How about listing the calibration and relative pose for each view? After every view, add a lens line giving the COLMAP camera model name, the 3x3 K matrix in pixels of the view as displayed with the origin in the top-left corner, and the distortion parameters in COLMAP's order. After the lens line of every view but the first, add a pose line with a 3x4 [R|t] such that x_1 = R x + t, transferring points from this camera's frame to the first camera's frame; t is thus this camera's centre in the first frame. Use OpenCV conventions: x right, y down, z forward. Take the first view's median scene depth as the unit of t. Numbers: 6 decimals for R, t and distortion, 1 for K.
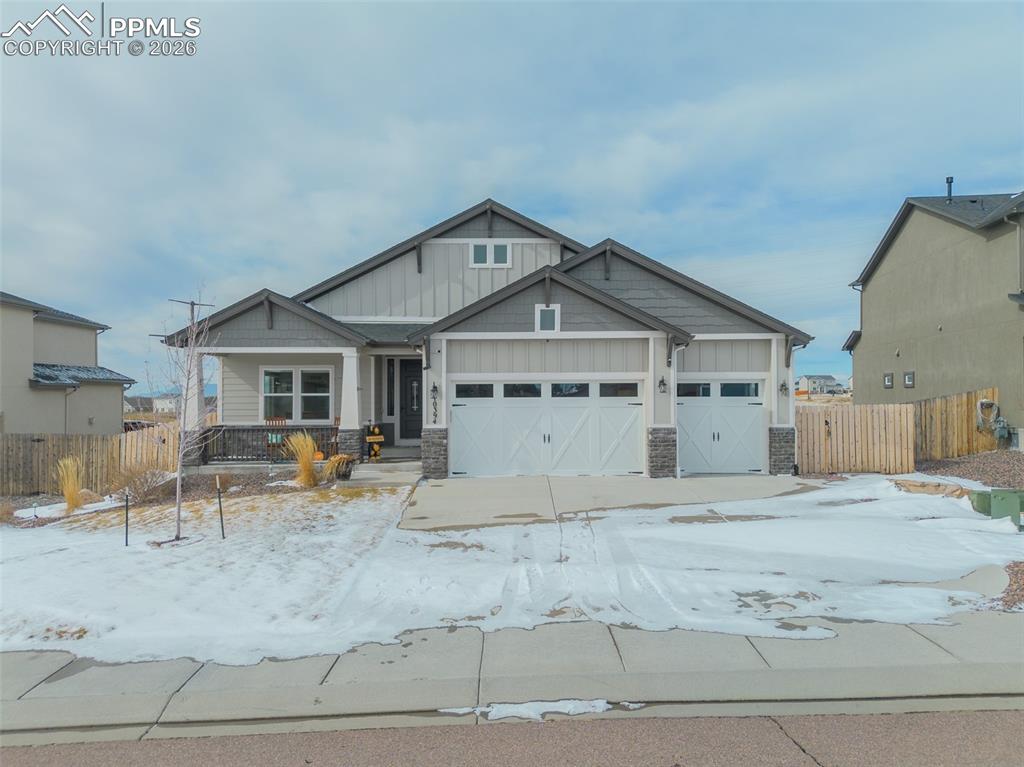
lens RADIAL K [[720.4, 0, 512.0], [0, 720.4, 383.5], [0, 0, 1]] dist [0.081596, -0.079163]
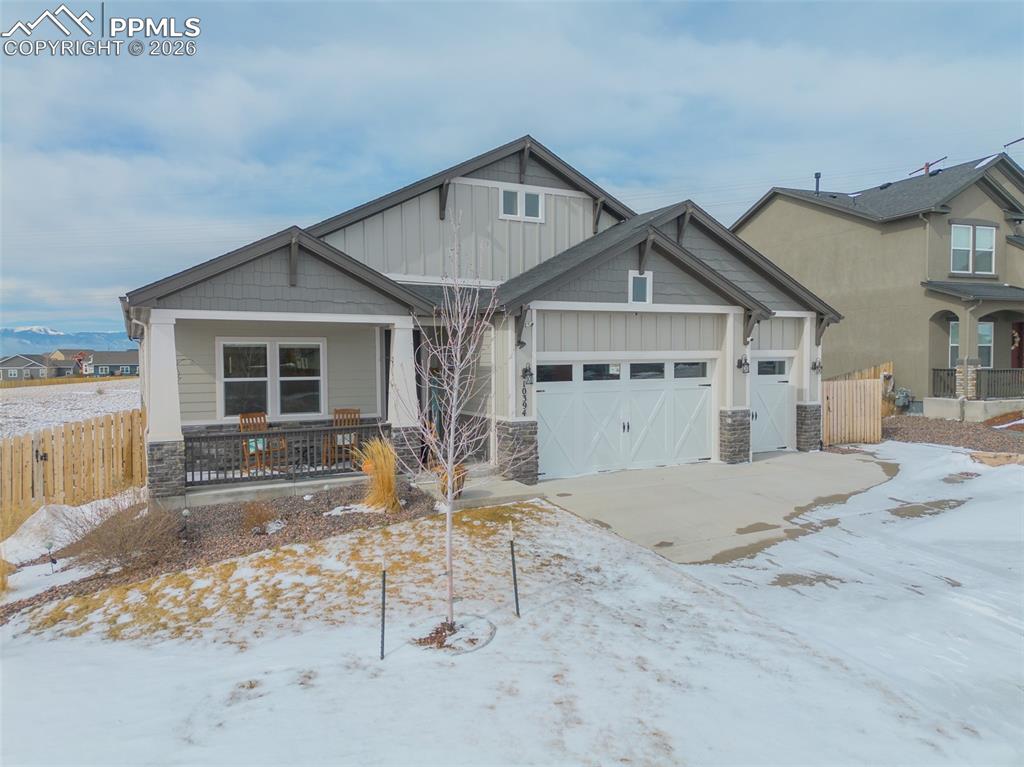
lens RADIAL K [[720.4, 0, 512.0], [0, 720.4, 383.5], [0, 0, 1]] dist [0.081596, -0.079163]
pose [[0.880996, -0.020928, 0.472661, -0.479822], [-0.003474, 0.998708, 0.050696, -0.019158], [-0.473111, -0.046305, 0.879785, 0.302230]]
